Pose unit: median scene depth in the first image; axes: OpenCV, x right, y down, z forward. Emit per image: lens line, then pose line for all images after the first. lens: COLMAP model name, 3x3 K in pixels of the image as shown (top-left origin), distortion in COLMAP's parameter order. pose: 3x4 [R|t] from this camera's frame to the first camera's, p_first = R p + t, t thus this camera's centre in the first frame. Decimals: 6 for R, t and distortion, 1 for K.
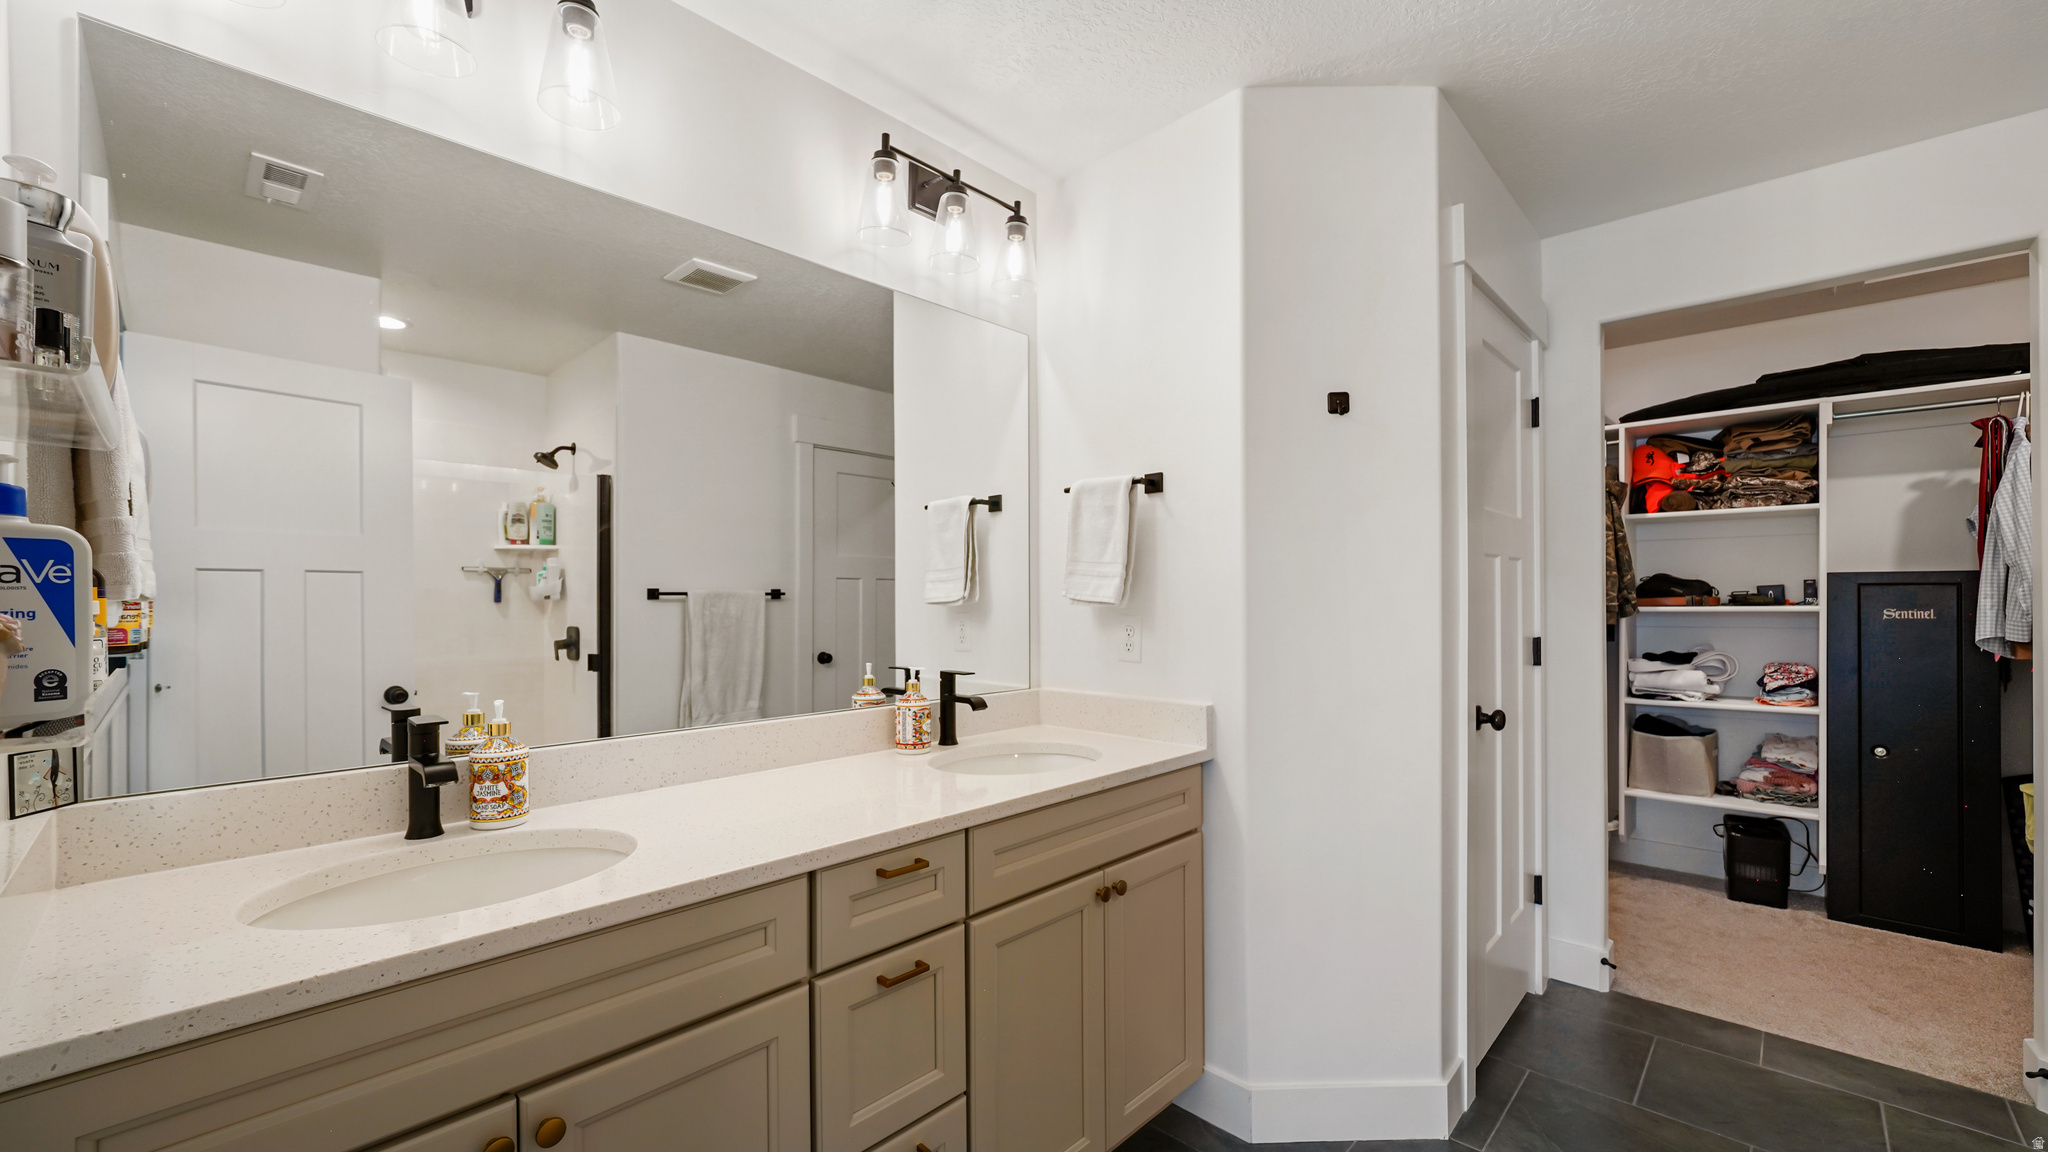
lens RADIAL K [[814.0, 0, 1012.3], [0, 814.0, 594.7], [0, 0, 1]] dist [-0.005472, 0.000279]
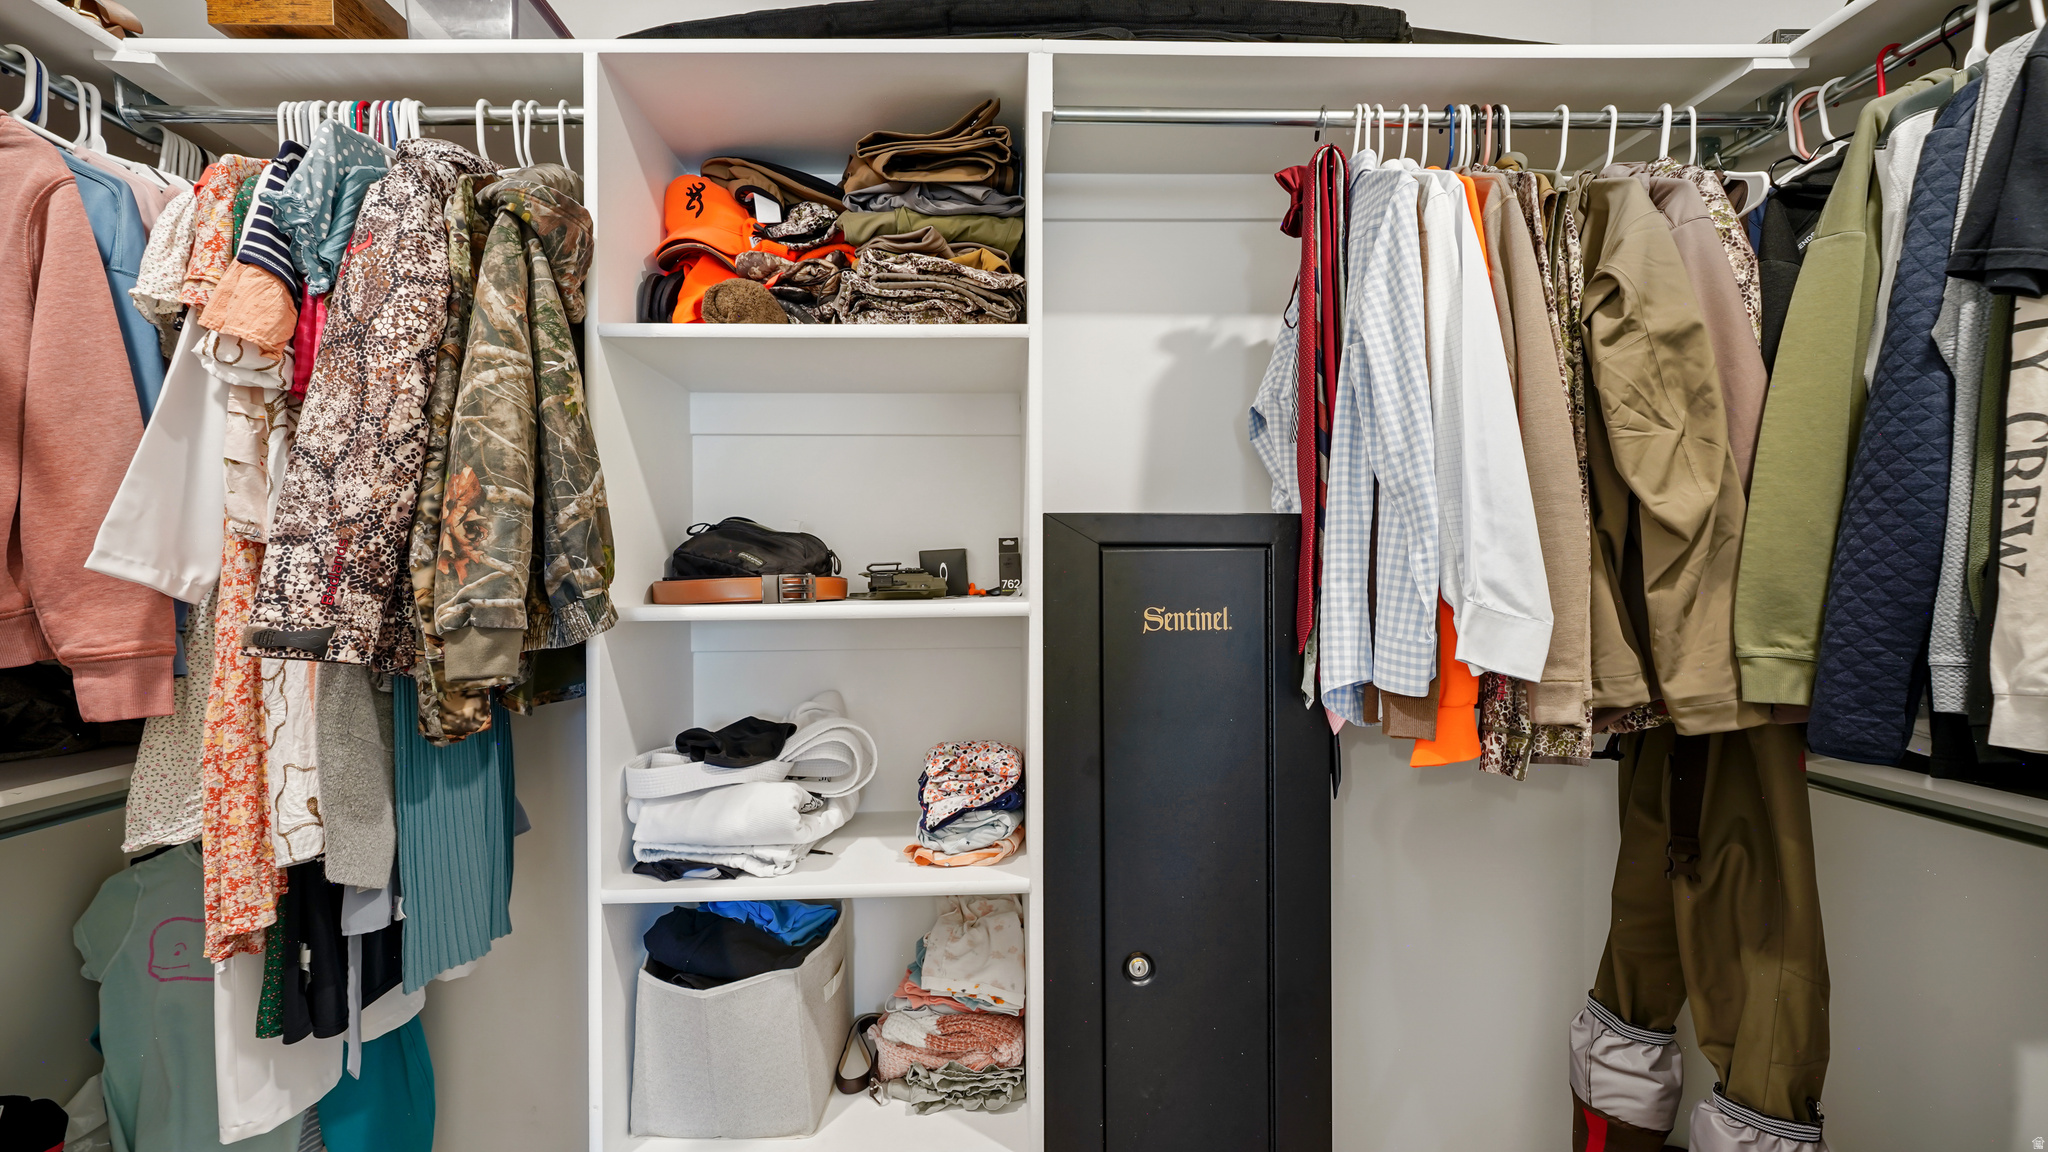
lens RADIAL K [[873.0, 0, 1010.7], [0, 873.0, 589.4], [0, 0, 1]] dist [0.001338, 0.000356]
pose [[0.705499, -0.014534, 0.708561, 0.681589], [0.001403, 0.999816, 0.019112, 0.000507], [-0.708709, -0.012489, 0.705390, 0.697580]]
